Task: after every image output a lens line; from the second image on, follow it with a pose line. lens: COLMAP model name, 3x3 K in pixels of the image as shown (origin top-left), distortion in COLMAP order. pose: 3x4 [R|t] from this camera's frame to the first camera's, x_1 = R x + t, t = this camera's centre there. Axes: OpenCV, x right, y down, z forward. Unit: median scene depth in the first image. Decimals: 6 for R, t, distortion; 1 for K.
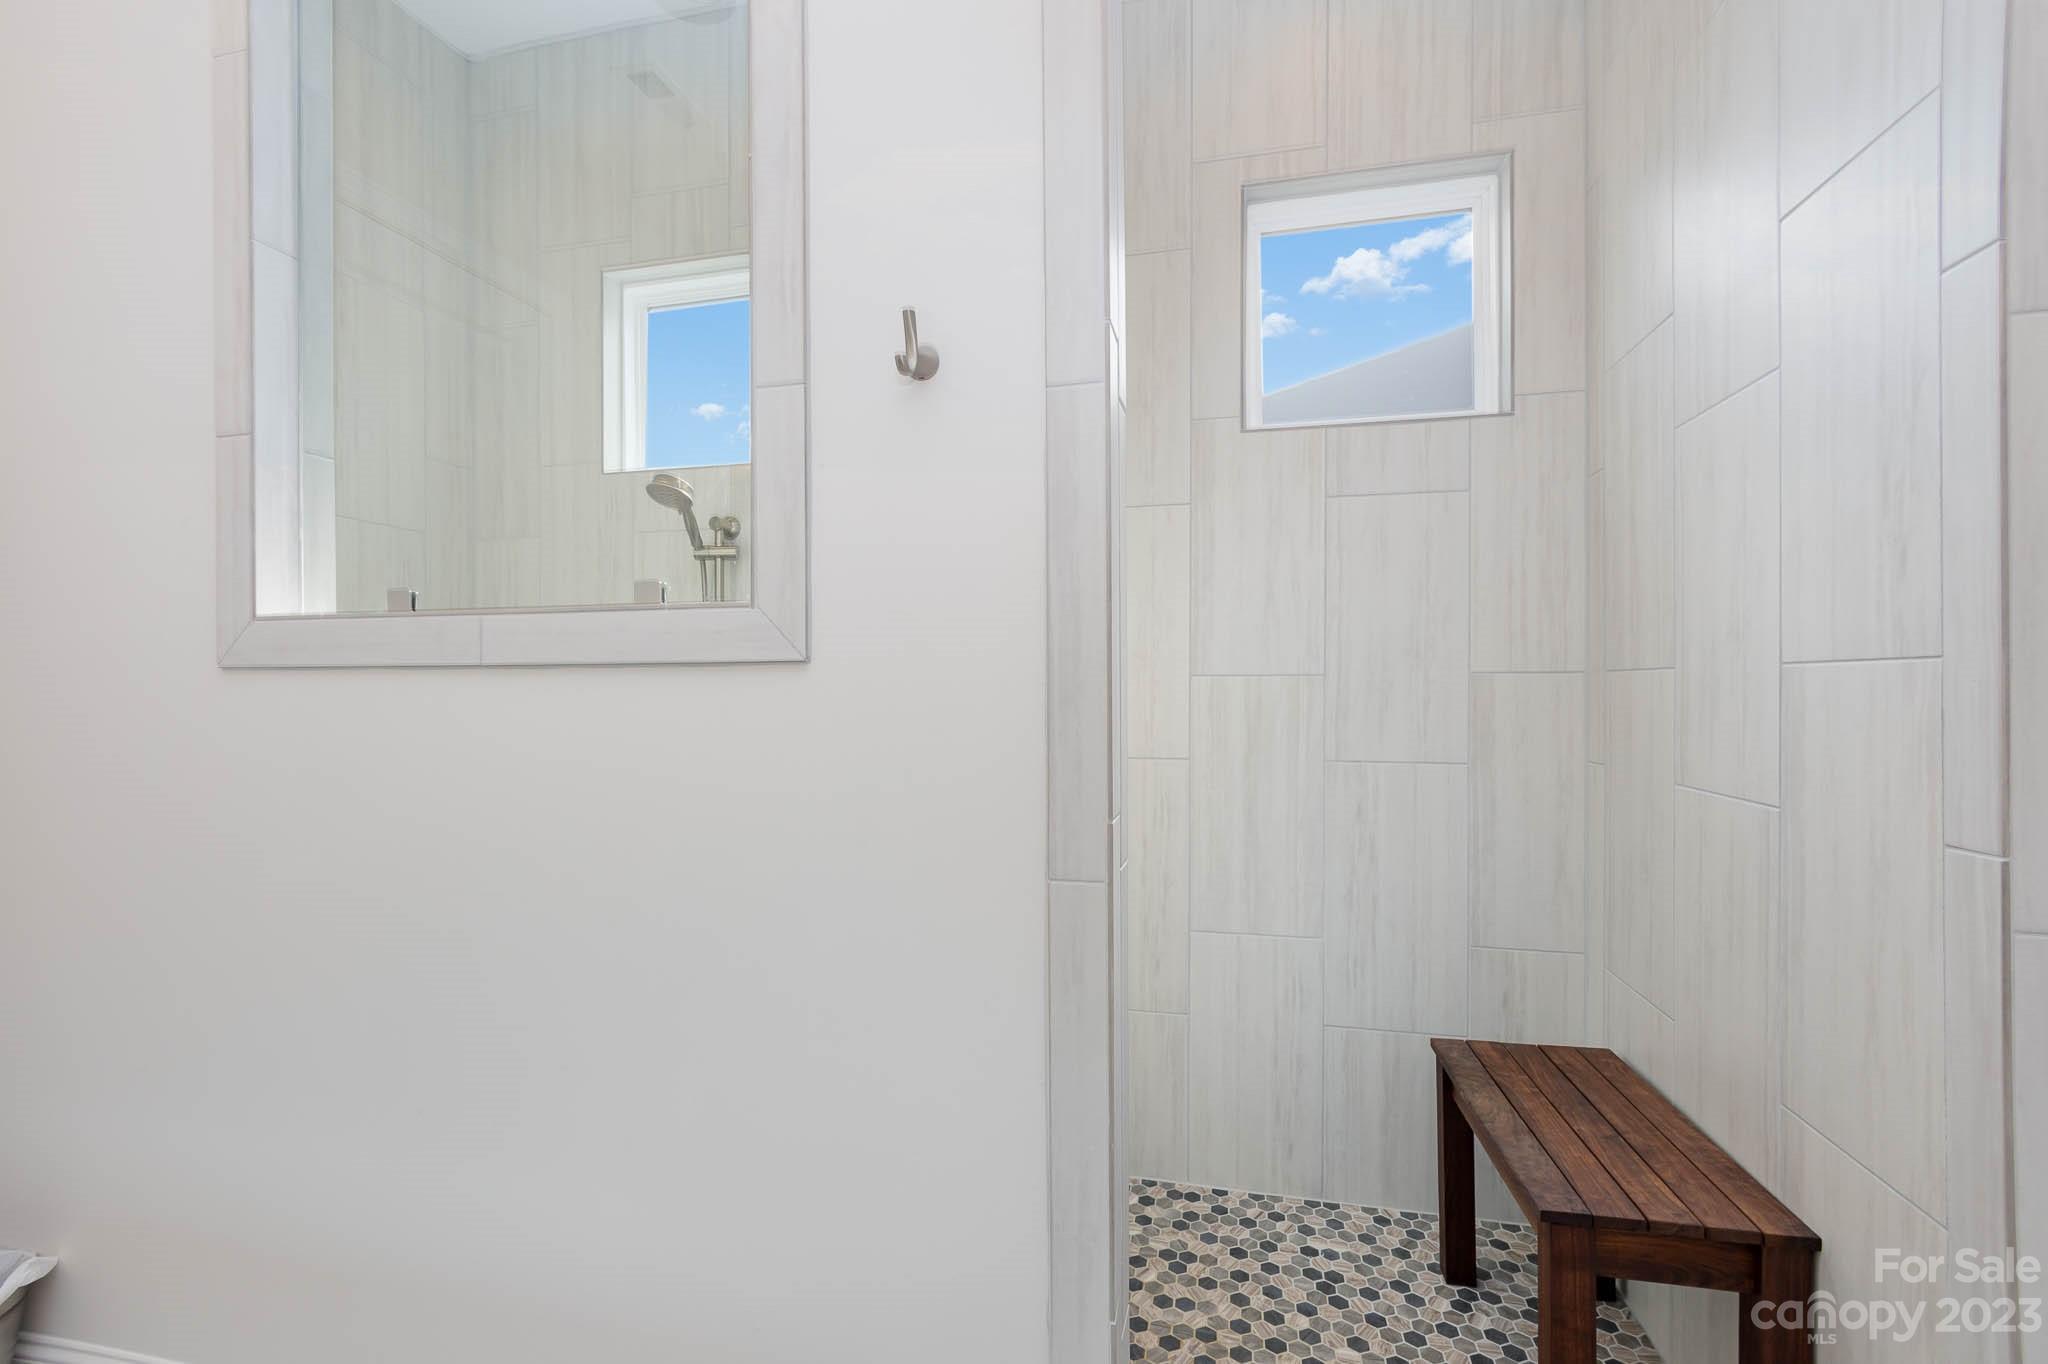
lens RADIAL K [[879.0, 0, 1024.0], [0, 879.0, 682.0], [0, 0, 1]] dist [0.000606, 0.000214]
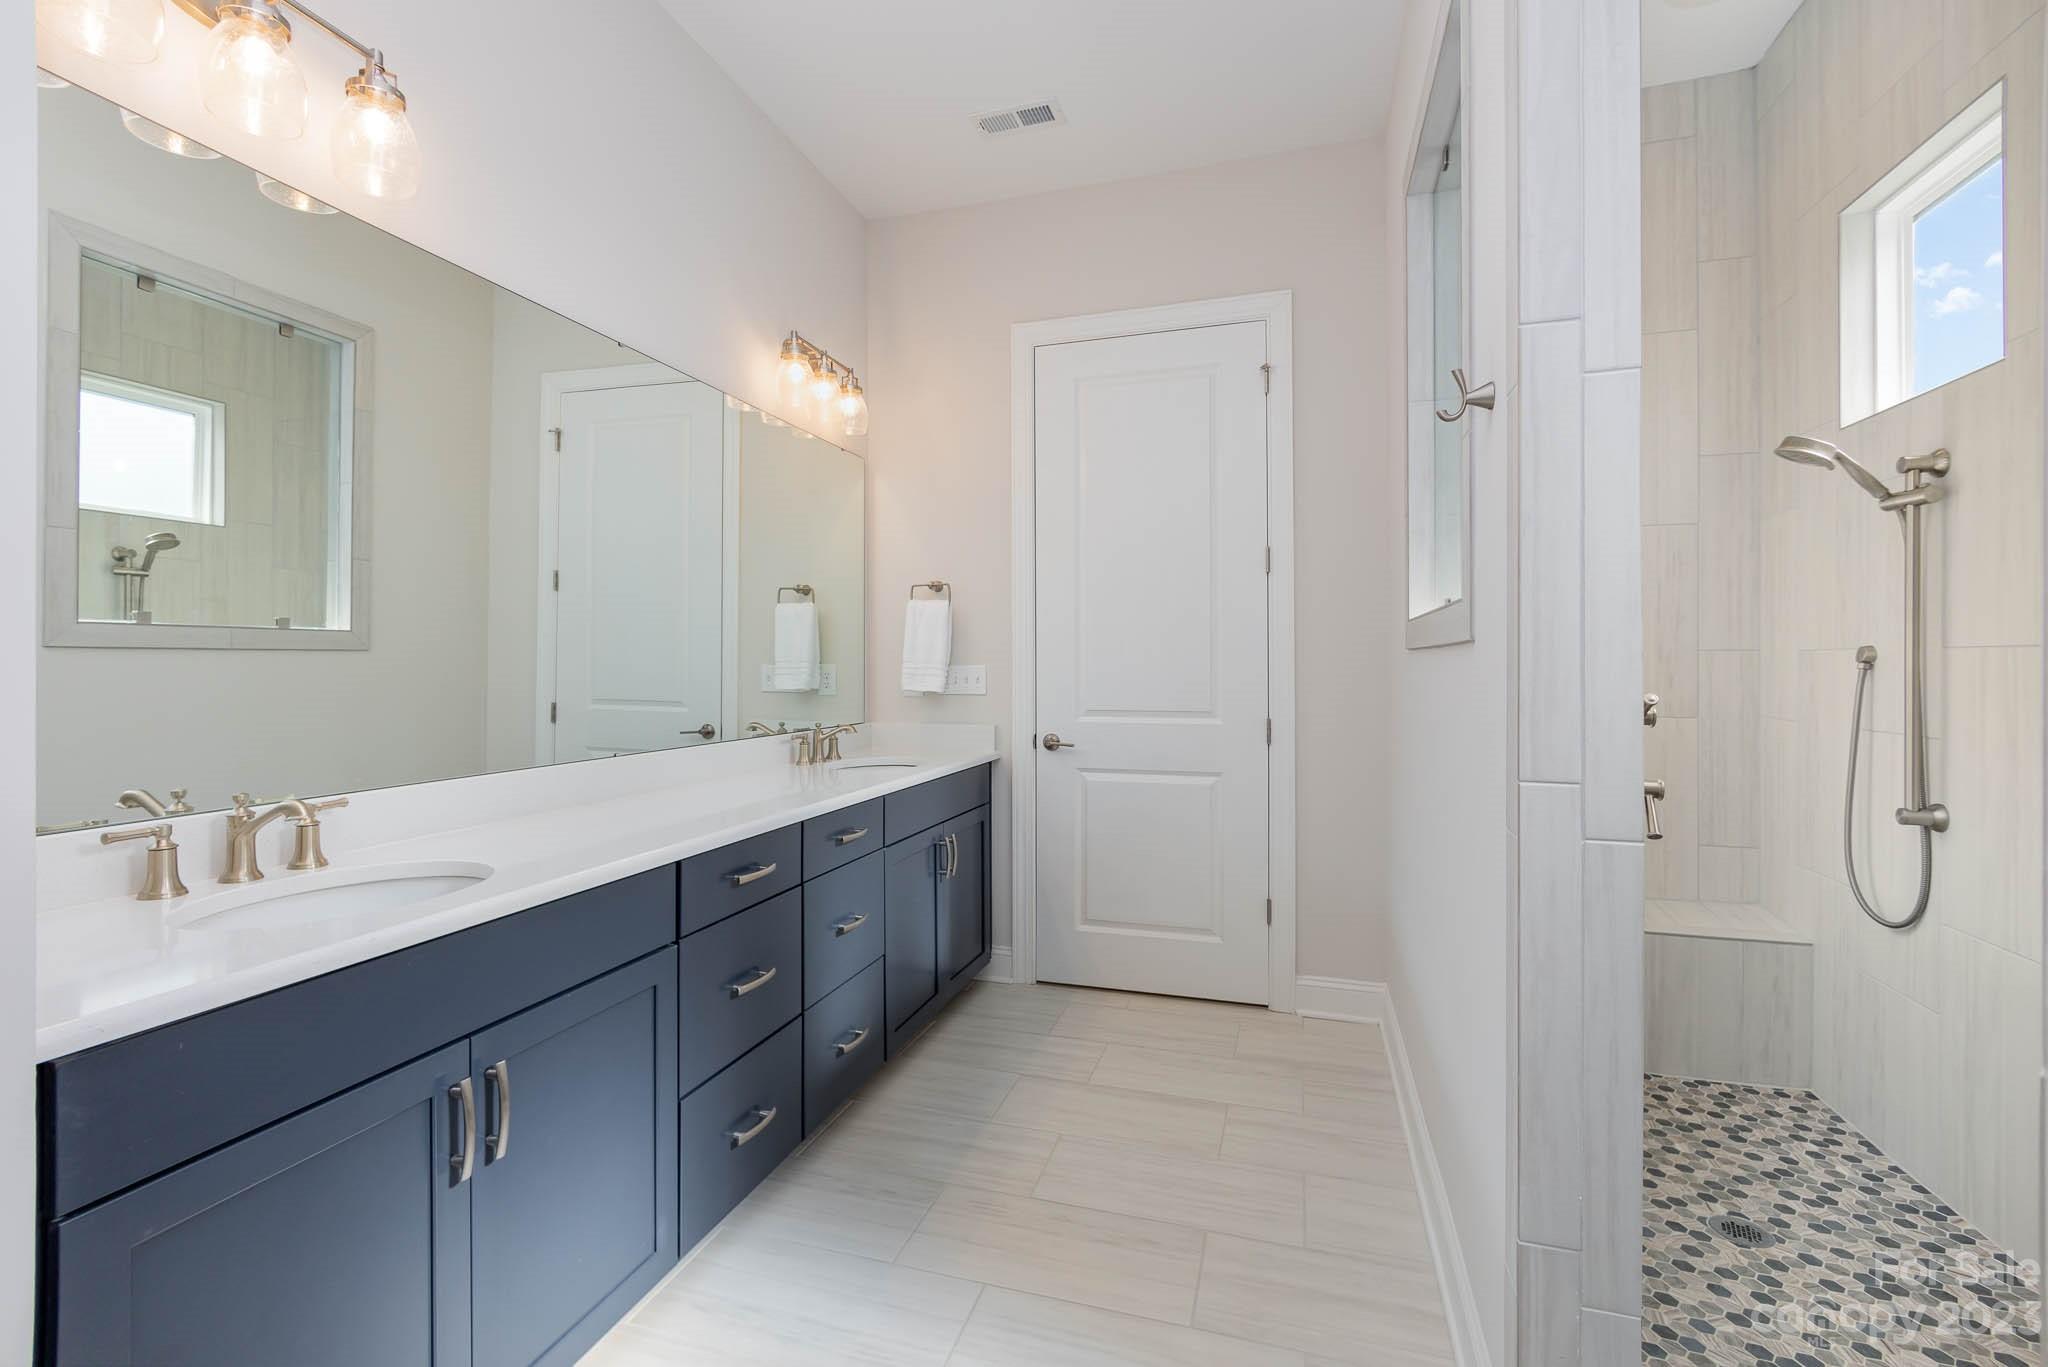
lens RADIAL K [[879.0, 0, 1024.0], [0, 879.0, 683.5], [0, 0, 1]] dist [0.000606, 0.000214]
pose [[-0.086759, 0.029885, -0.995781, 0.572920], [0.009545, 0.999529, 0.029165, -0.002261], [0.996184, -0.006975, -0.087004, 0.223140]]
